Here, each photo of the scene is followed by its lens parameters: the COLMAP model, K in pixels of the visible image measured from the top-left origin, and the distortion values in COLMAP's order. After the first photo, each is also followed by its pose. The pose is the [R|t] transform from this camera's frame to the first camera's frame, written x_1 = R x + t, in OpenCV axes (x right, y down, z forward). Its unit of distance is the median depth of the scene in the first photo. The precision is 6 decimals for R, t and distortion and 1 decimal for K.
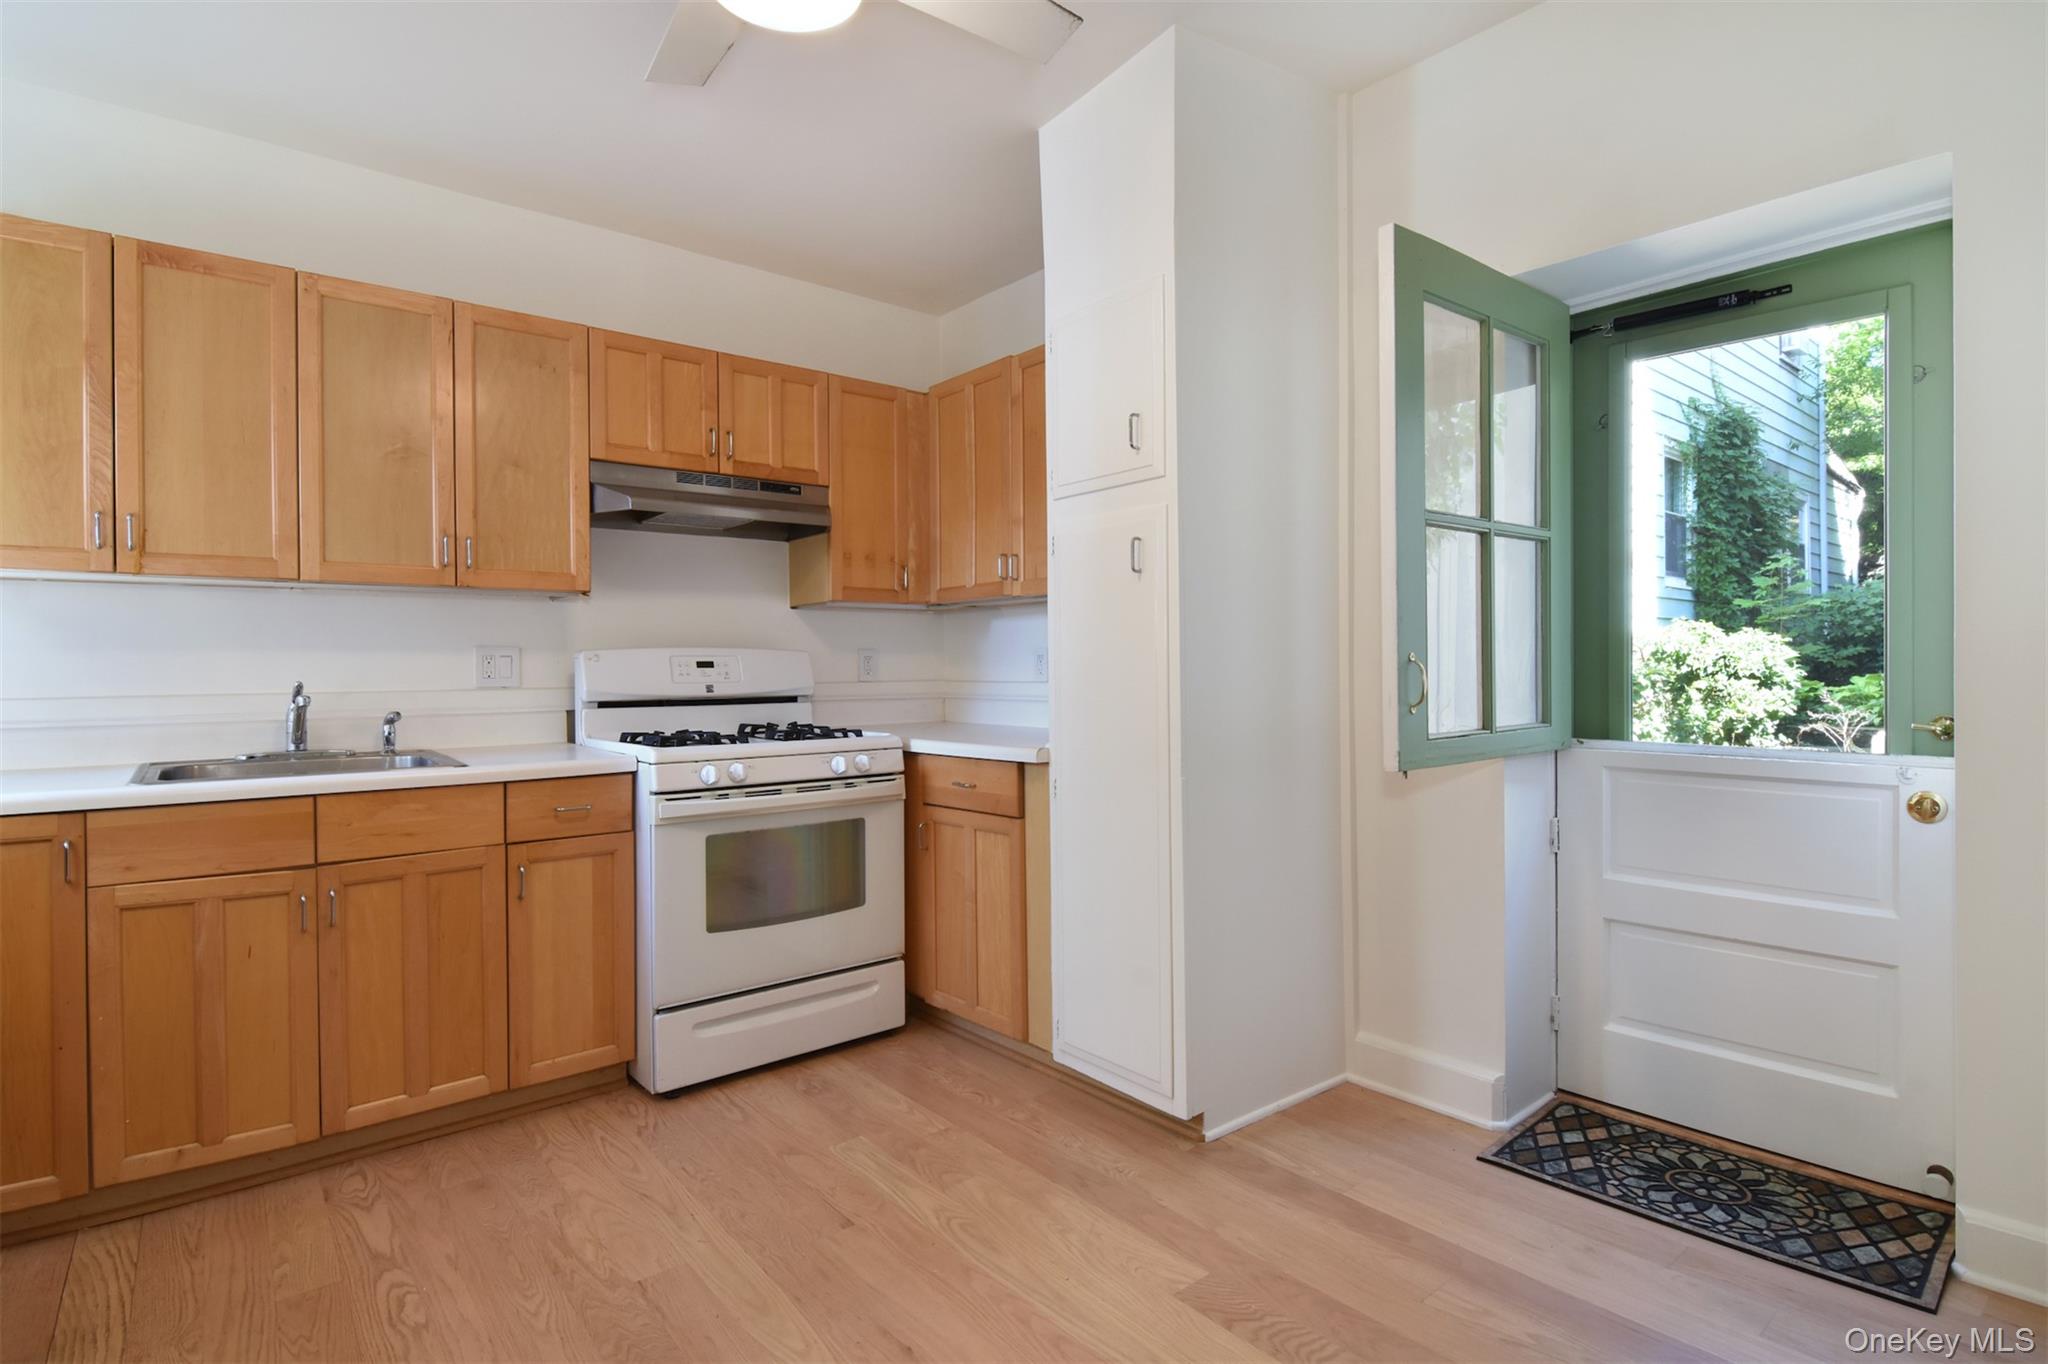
lens RADIAL K [[1019.8, 0, 1024.0], [0, 1019.8, 682.0], [0, 0, 1]] dist [-0.003625, -0.013833]
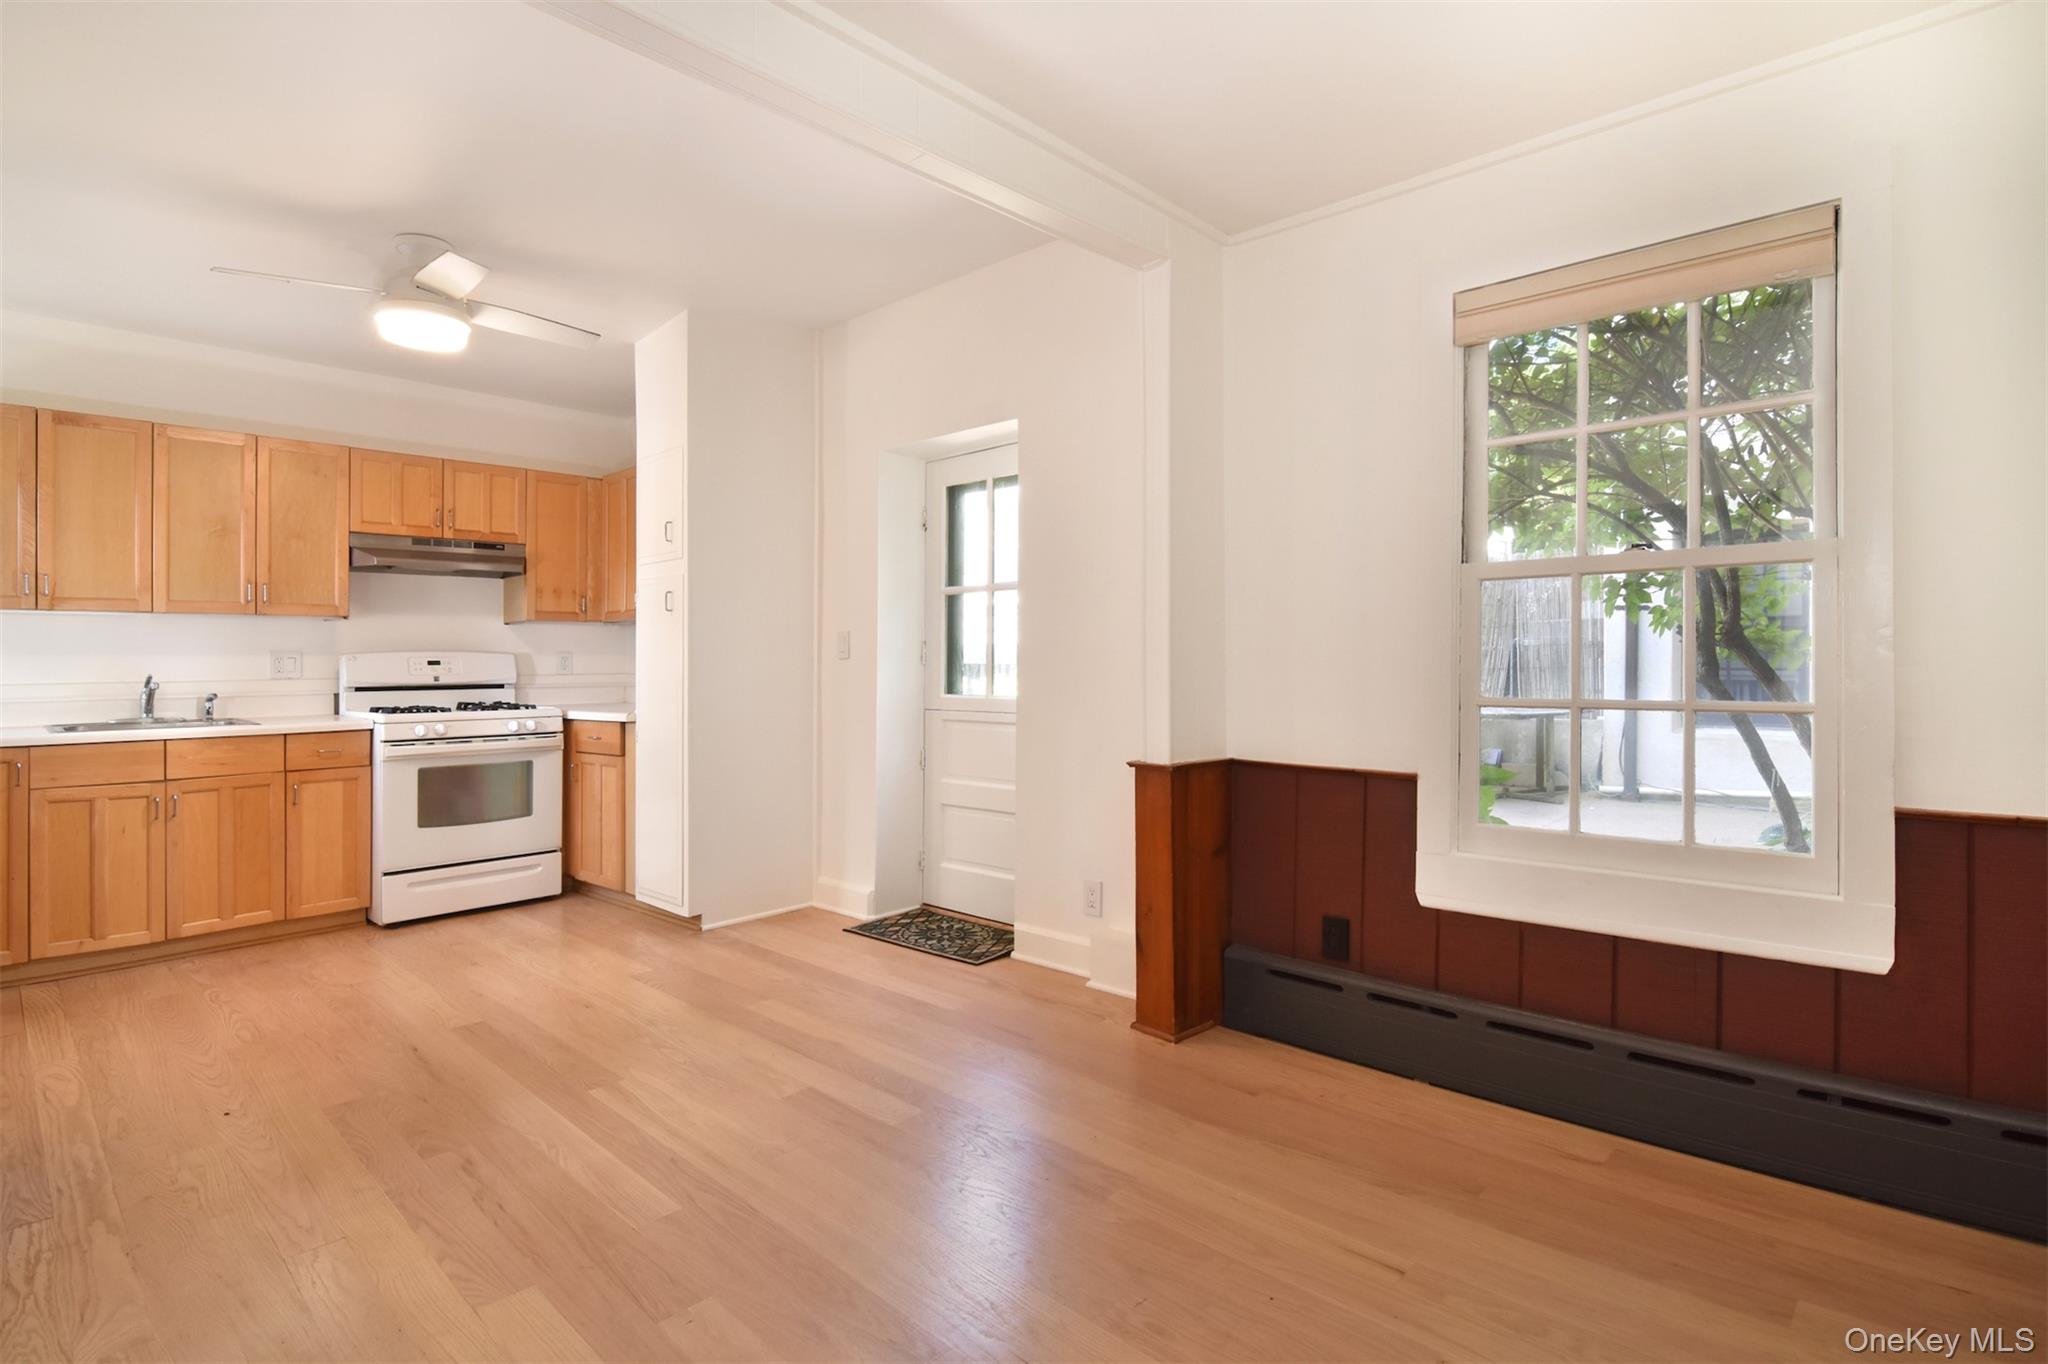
lens RADIAL K [[1031.8, 0, 1026.6], [0, 1031.8, 658.1], [0, 0, 1]] dist [-0.001767, -0.014375]
pose [[0.992772, -0.000266, 0.120012, 0.462129], [0.002339, 0.999851, -0.017130, 0.005037], [-0.119989, 0.017287, 0.992625, -0.764530]]
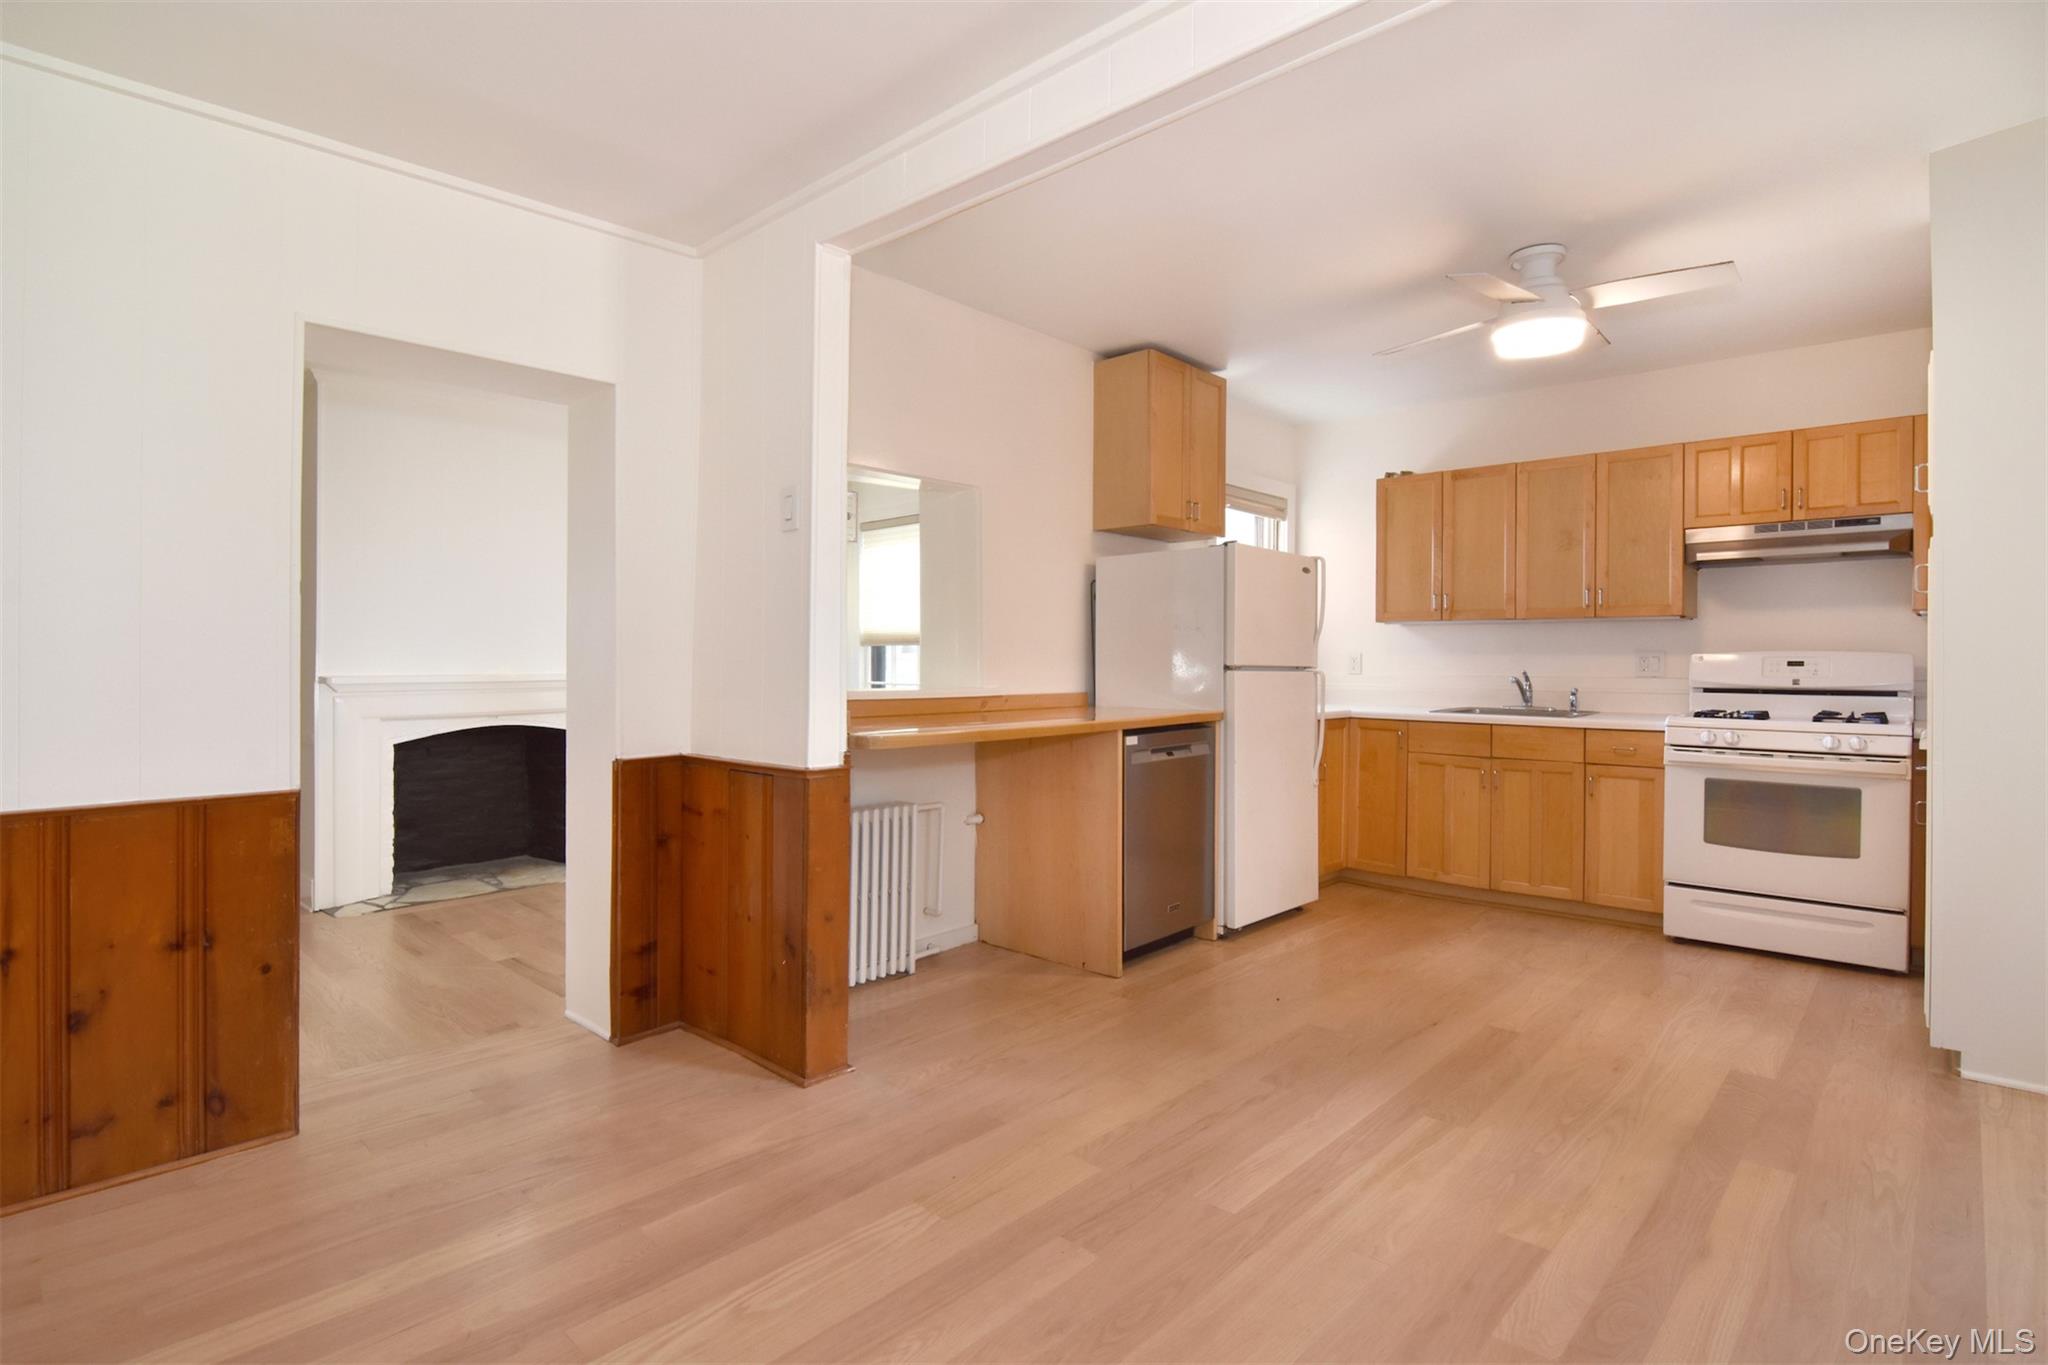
lens RADIAL K [[987.0, 0, 988.1], [0, 987.0, 657.7], [0, 0, 1]] dist [-0.000352, -0.009100]
pose [[0.102311, 0.006144, -0.994734, 1.030579], [-0.019071, 0.999809, 0.004214, -0.012512], [0.994570, 0.018539, 0.102408, -0.207615]]
